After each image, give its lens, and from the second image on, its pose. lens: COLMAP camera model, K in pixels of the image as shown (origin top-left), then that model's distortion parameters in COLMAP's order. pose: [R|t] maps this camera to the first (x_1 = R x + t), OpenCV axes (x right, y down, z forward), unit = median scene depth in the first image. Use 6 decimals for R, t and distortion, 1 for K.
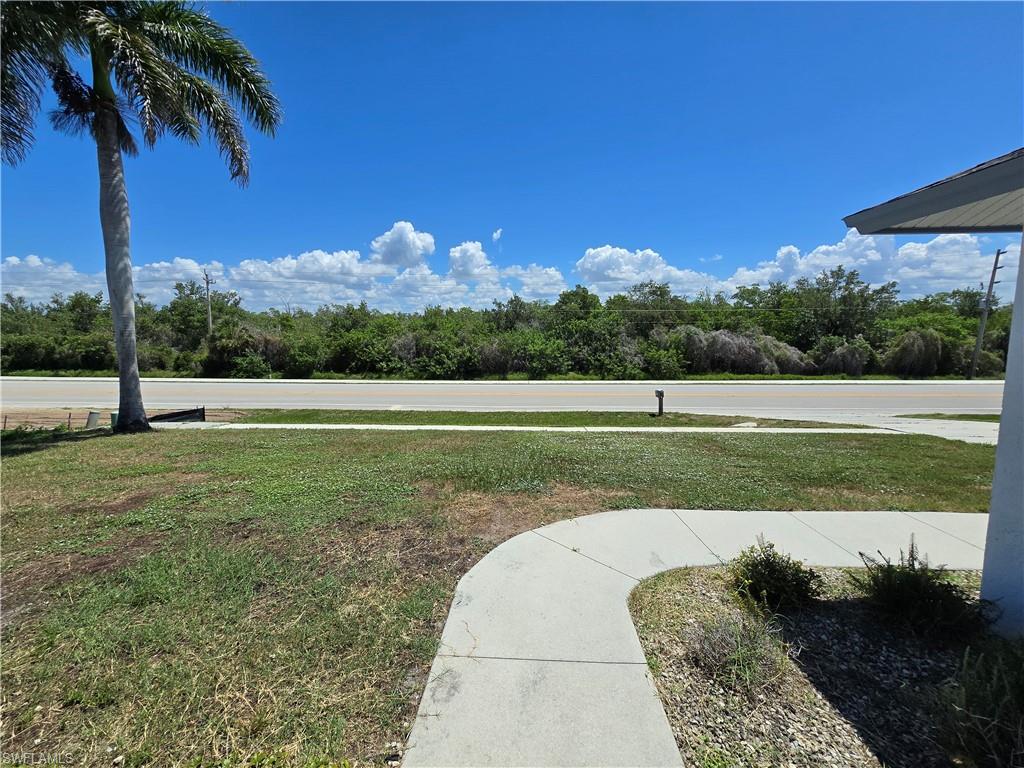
lens RADIAL K [[418.6, 0, 510.7], [0, 418.6, 381.6], [0, 0, 1]] dist [-0.005740, 0.001206]
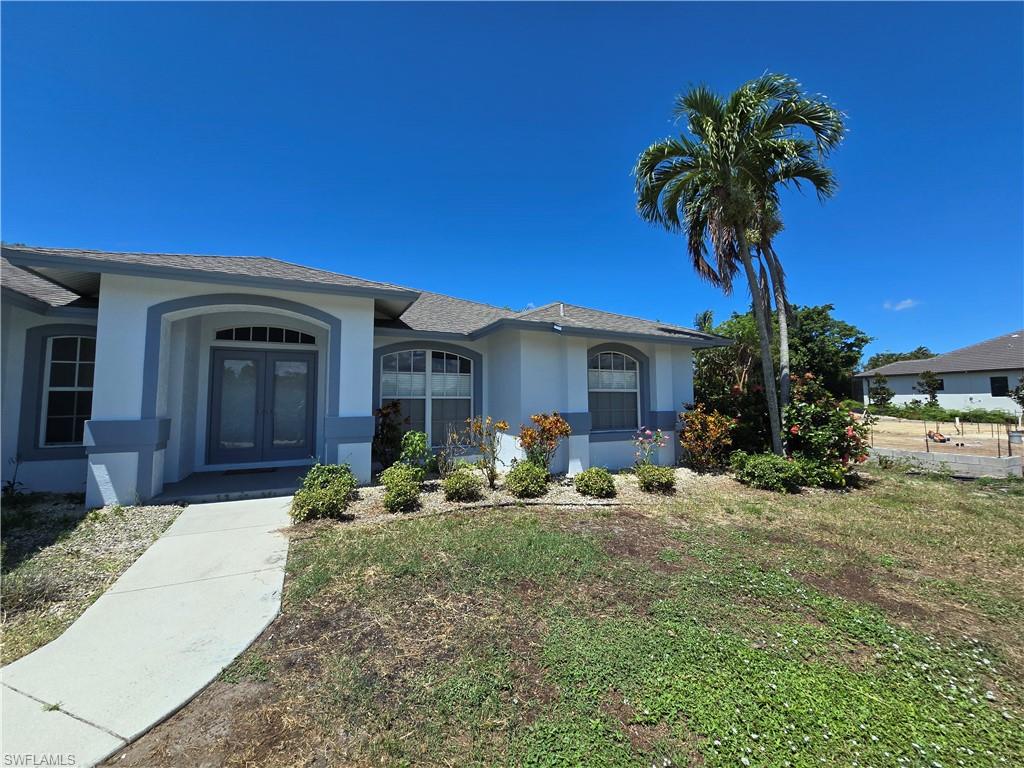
lens RADIAL K [[418.6, 0, 510.6], [0, 418.6, 370.0], [0, 0, 1]] dist [-0.005740, 0.001206]
pose [[-0.880060, -0.026676, -0.474112, -0.100015], [-0.047354, 0.998374, 0.031726, -0.084254], [0.472495, 0.050372, -0.879893, 1.657064]]
